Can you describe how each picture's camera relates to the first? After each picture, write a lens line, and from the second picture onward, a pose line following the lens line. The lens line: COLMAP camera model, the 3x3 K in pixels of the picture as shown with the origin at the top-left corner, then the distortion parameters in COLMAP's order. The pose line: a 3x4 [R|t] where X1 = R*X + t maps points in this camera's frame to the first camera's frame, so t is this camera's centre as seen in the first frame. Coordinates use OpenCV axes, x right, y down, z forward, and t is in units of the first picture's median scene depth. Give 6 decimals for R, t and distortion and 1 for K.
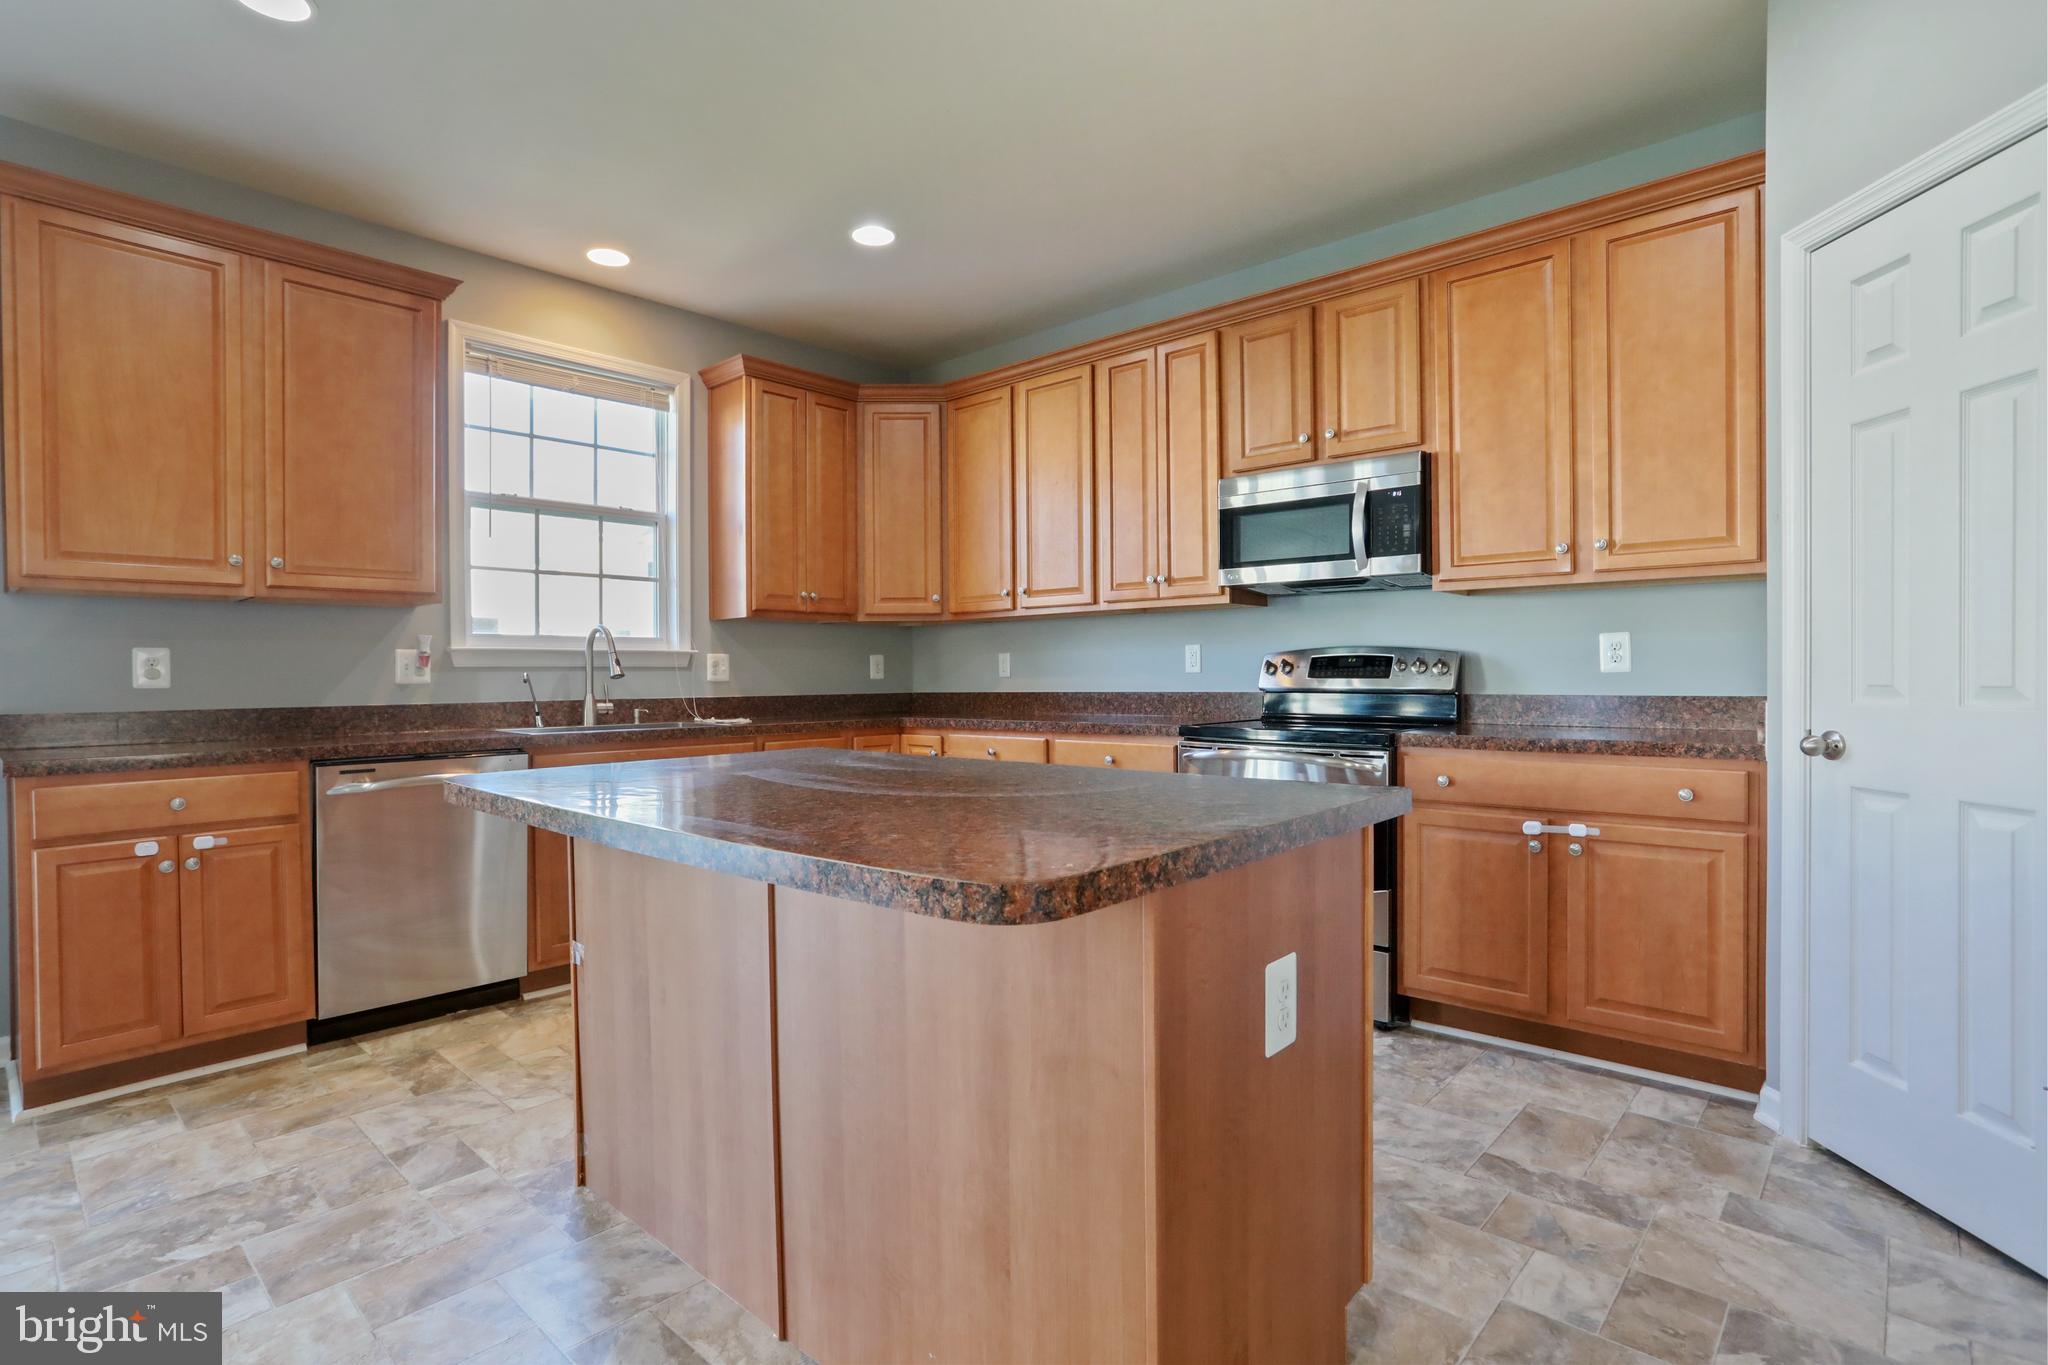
lens RADIAL K [[1019.9, 0, 957.0], [0, 1019.9, 667.4], [0, 0, 1]] dist [-0.006554, 0.001753]
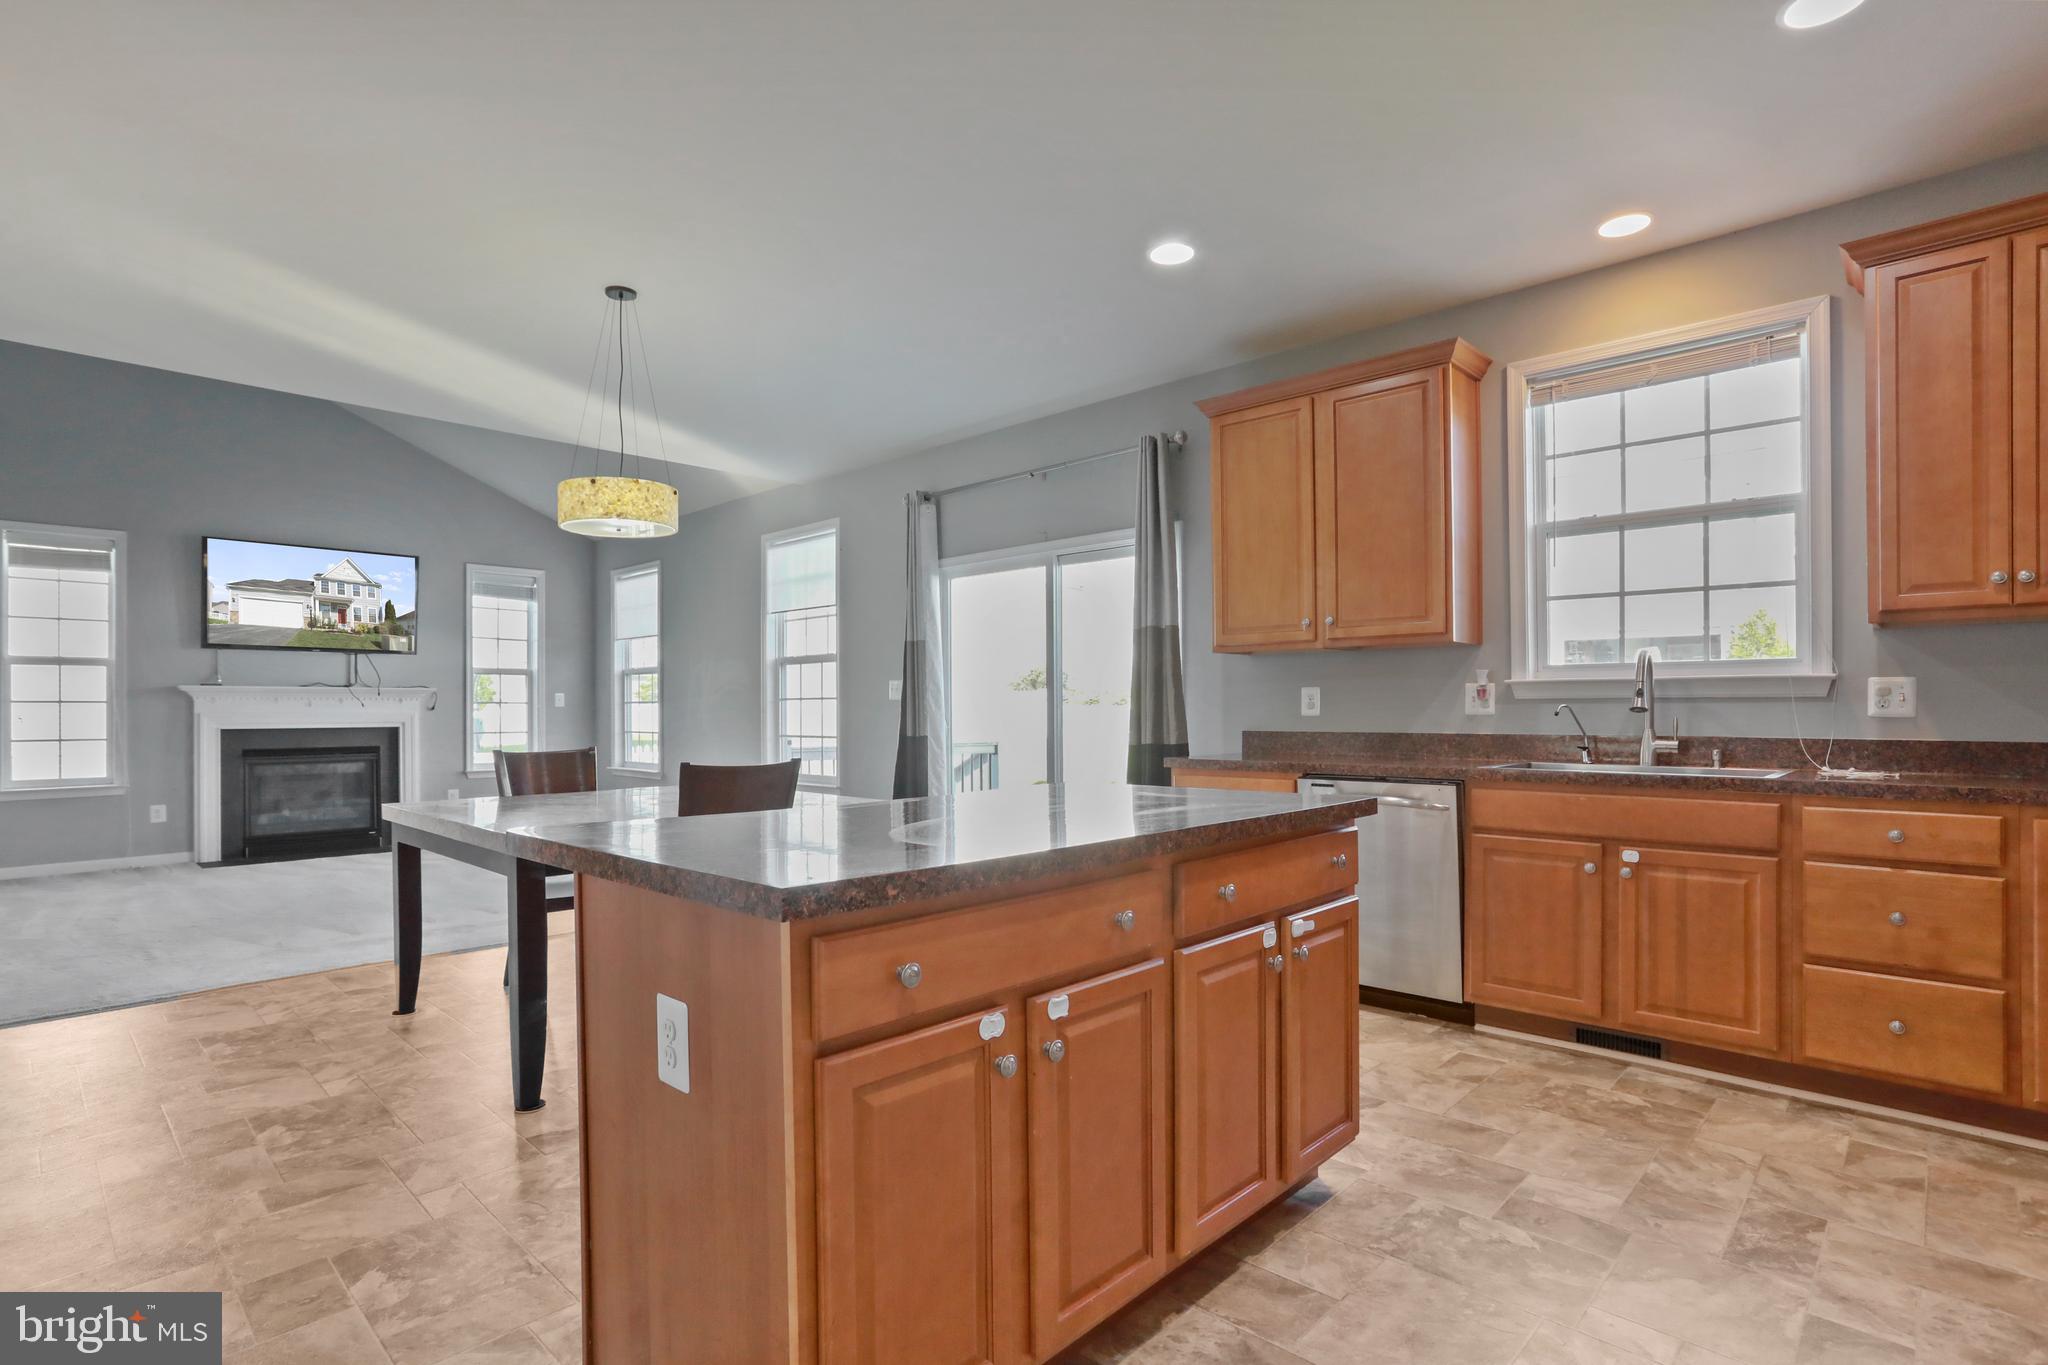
lens RADIAL K [[1019.9, 0, 1075.4], [0, 1019.9, 690.9], [0, 0, 1]] dist [-0.006554, 0.001753]
pose [[0.035608, -0.010289, -0.999313, 0.524094], [0.007484, 0.999922, -0.010029, -0.001706], [0.999338, -0.007122, 0.035683, 0.521209]]
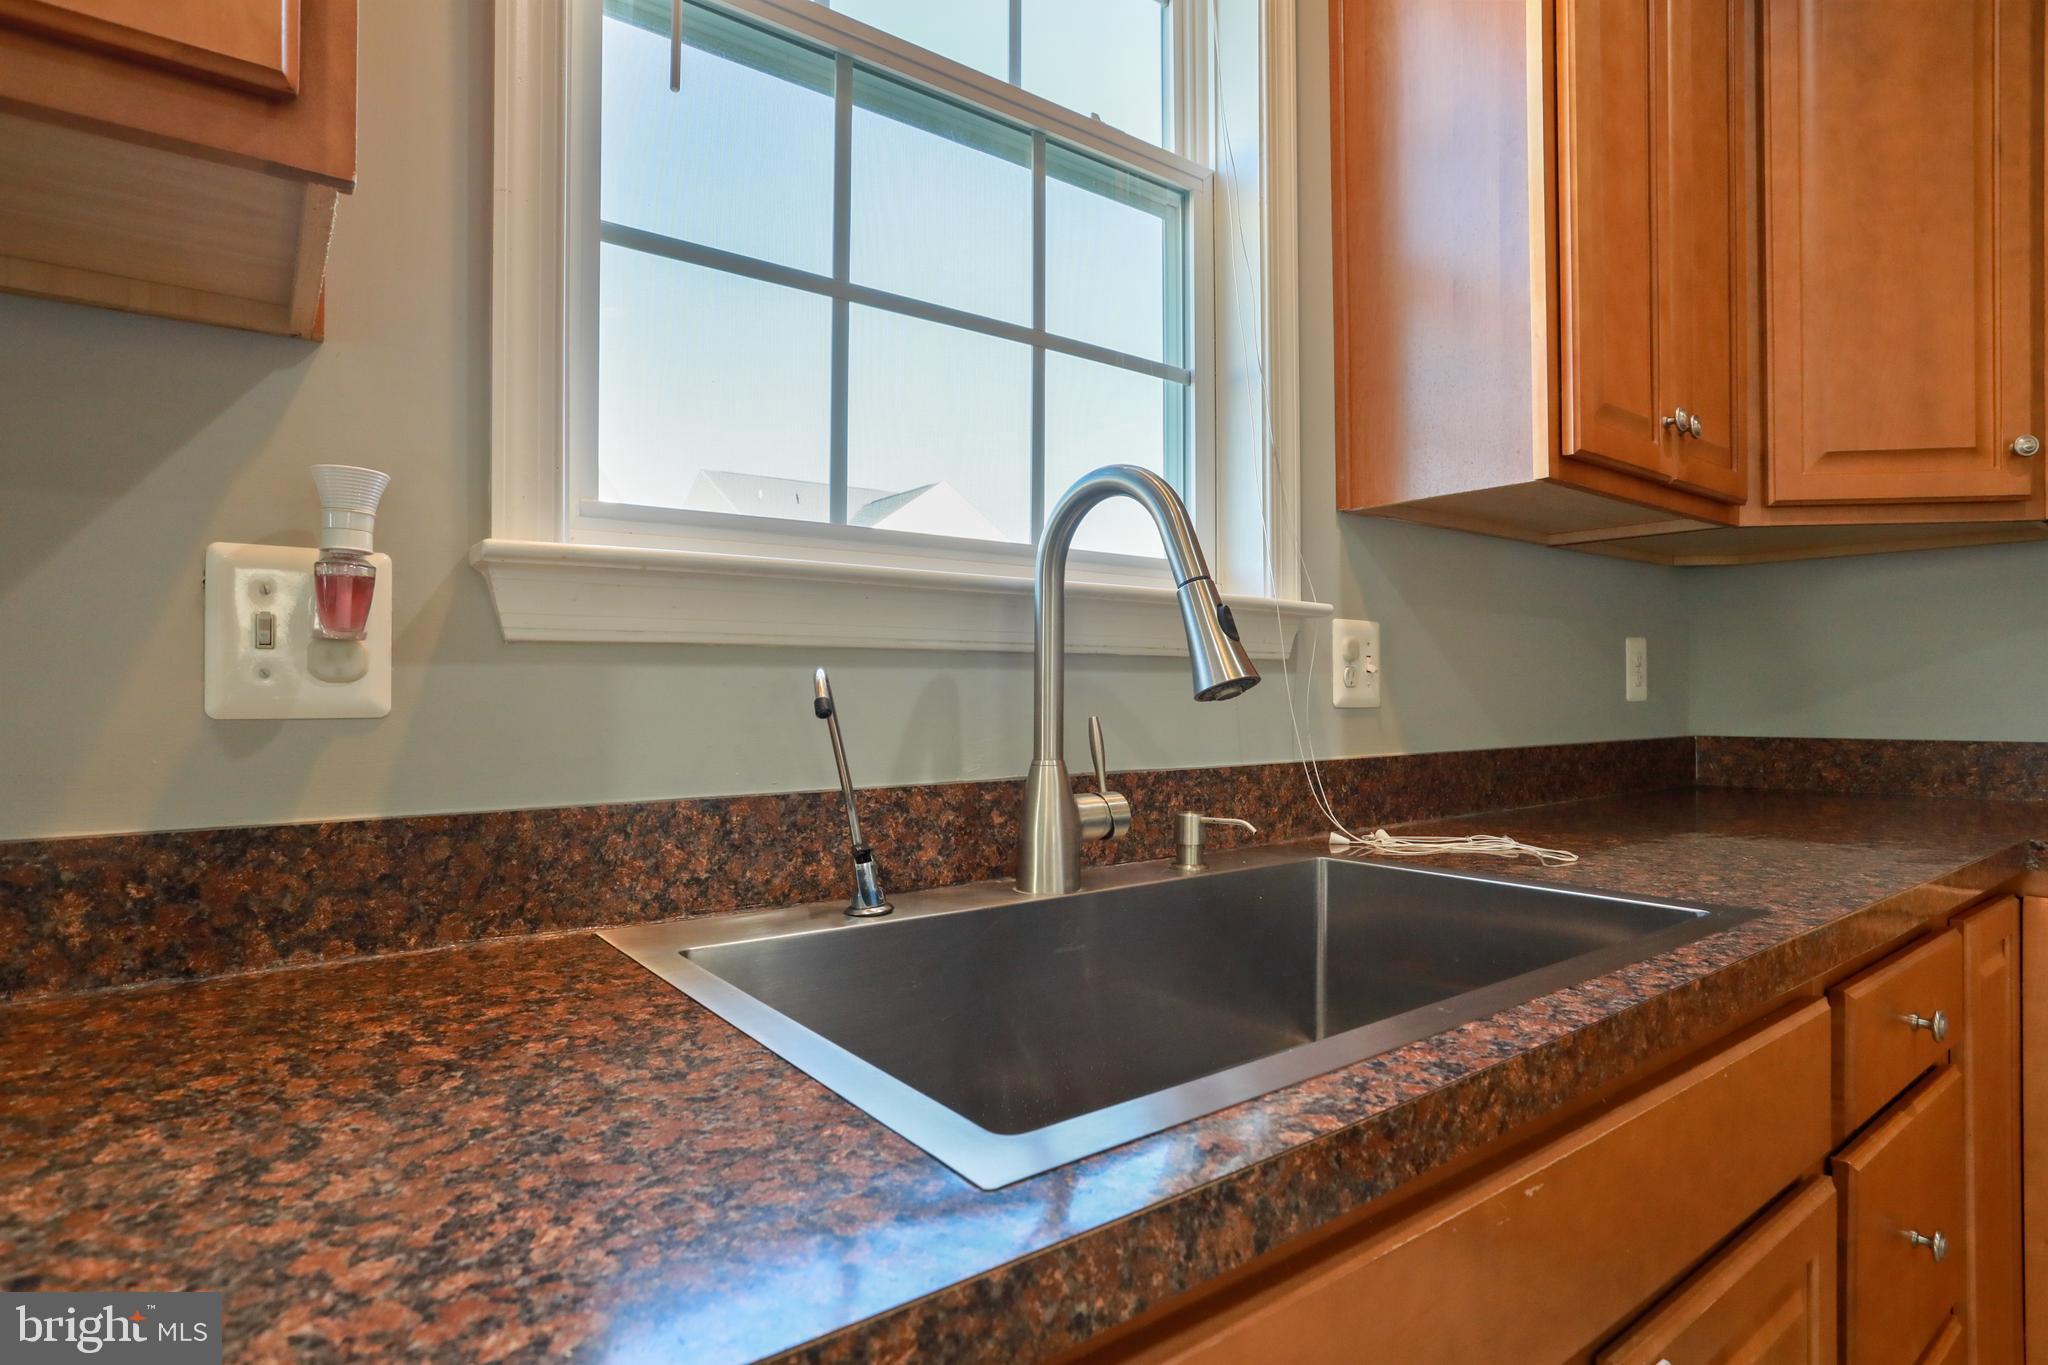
lens RADIAL K [[1097.8, 0, 1010.3], [0, 1097.8, 671.7], [0, 0, 1]] dist [-0.026703, 0.000035]
pose [[0.990420, 0.003507, -0.138043, -0.358713], [-0.004978, 0.999934, -0.010308, 0.008168], [0.137997, 0.010896, 0.990373, 0.791574]]
